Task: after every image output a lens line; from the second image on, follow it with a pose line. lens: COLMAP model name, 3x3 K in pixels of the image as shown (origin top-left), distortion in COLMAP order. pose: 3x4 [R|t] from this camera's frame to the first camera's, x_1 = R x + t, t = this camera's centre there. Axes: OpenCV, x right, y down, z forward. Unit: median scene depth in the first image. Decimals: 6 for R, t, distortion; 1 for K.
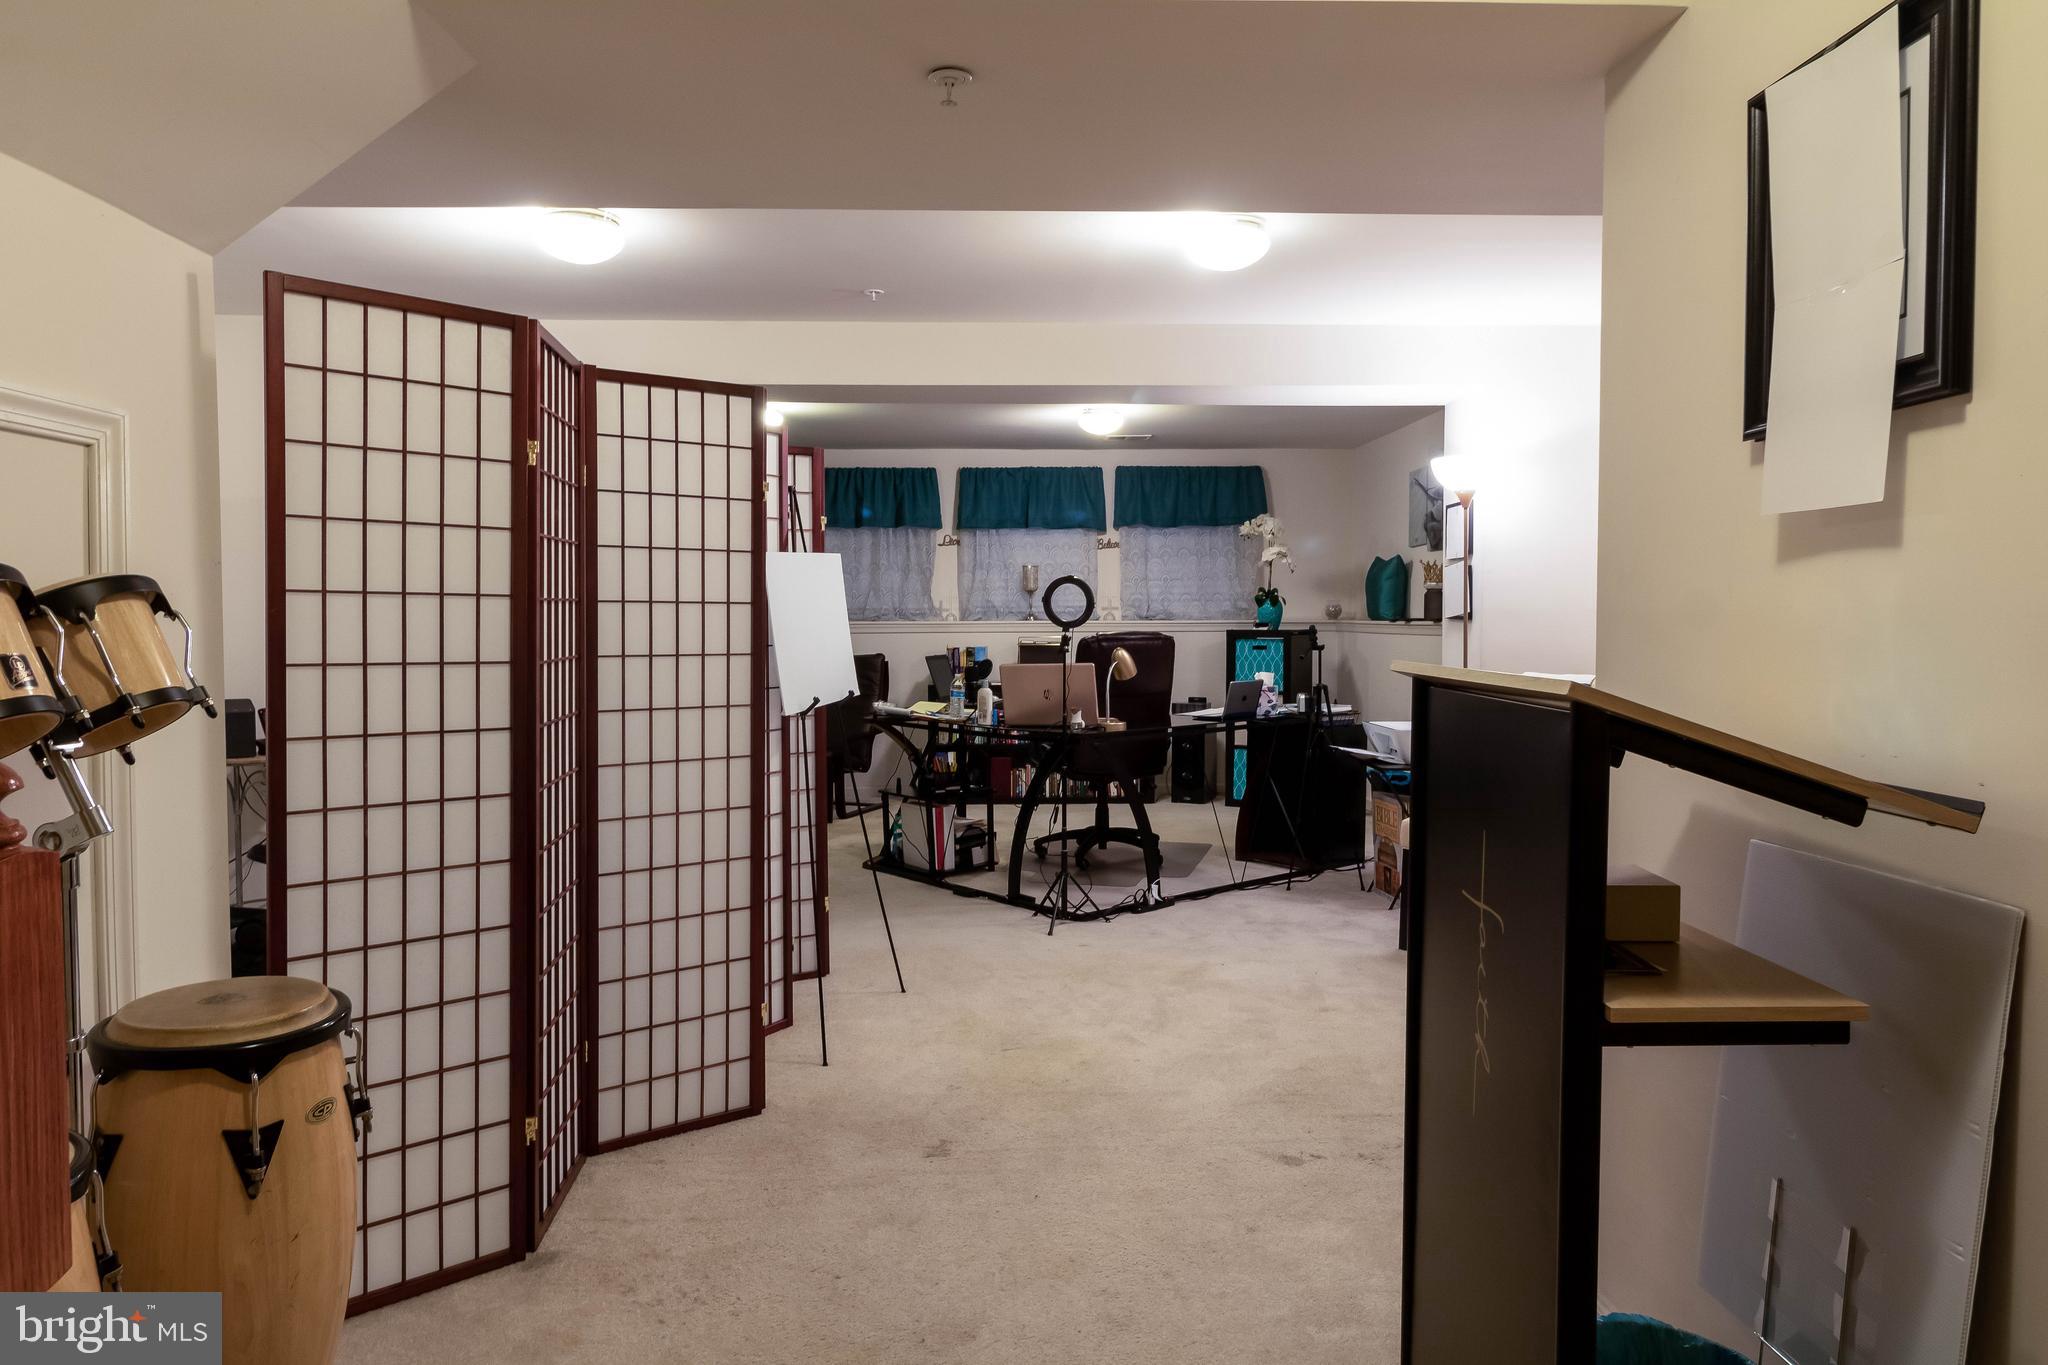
lens RADIAL K [[1301.7, 0, 1025.8], [0, 1301.7, 684.1], [0, 0, 1]] dist [0.004147, -0.004173]
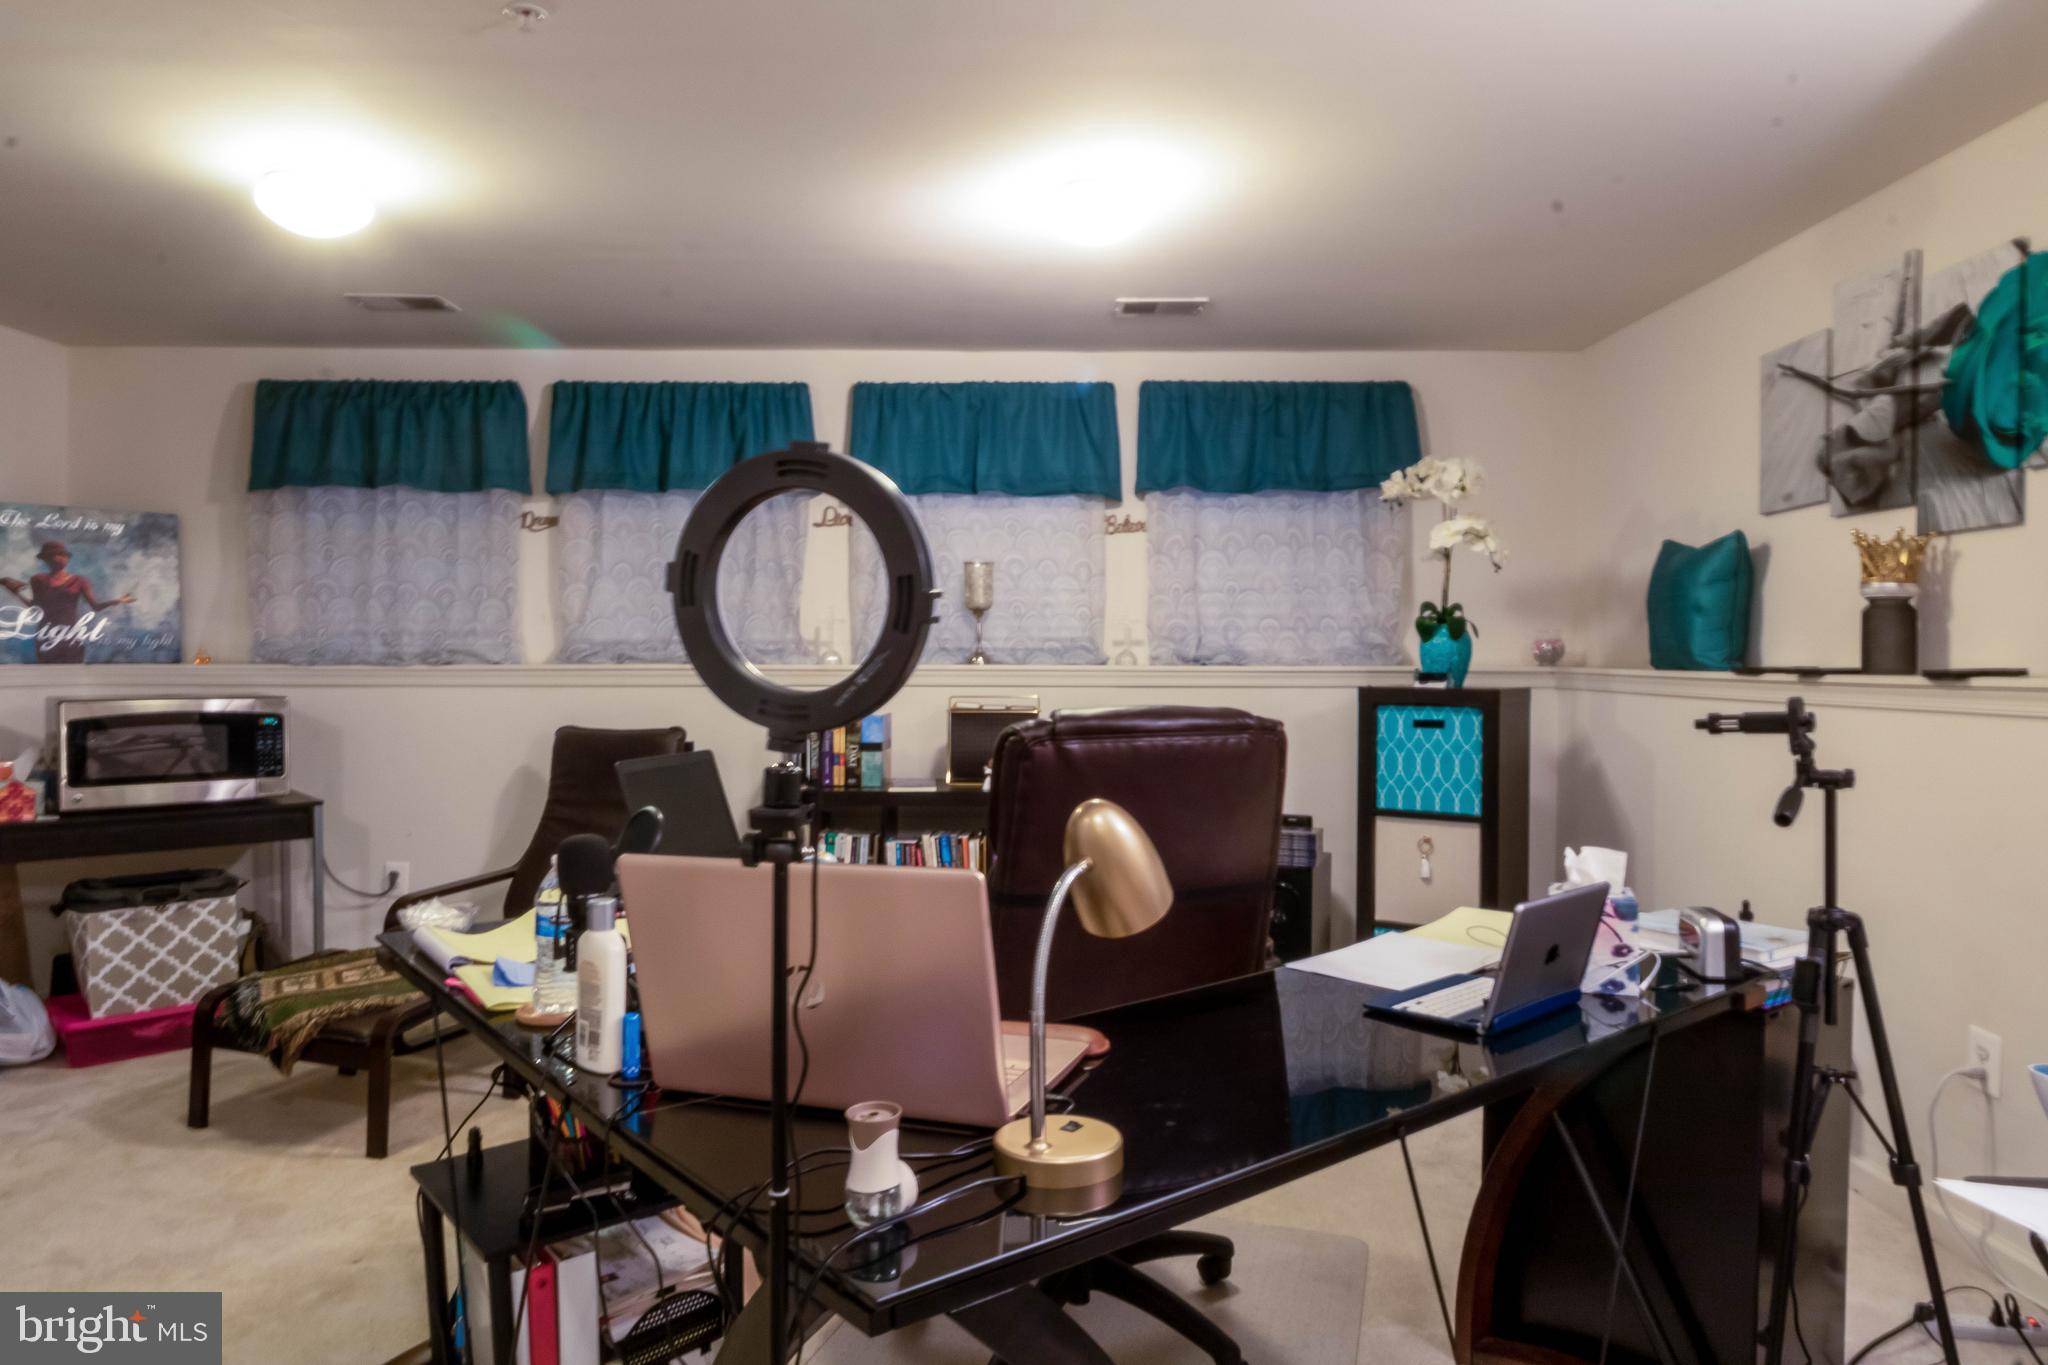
lens RADIAL K [[1301.7, 0, 1017.2], [0, 1301.7, 681.3], [0, 0, 1]] dist [0.004147, -0.004173]
pose [[0.999222, 0.007342, -0.038758, 0.040343], [-0.008549, 0.999481, -0.031060, -0.025353], [0.038509, 0.031368, 0.998766, 0.463563]]
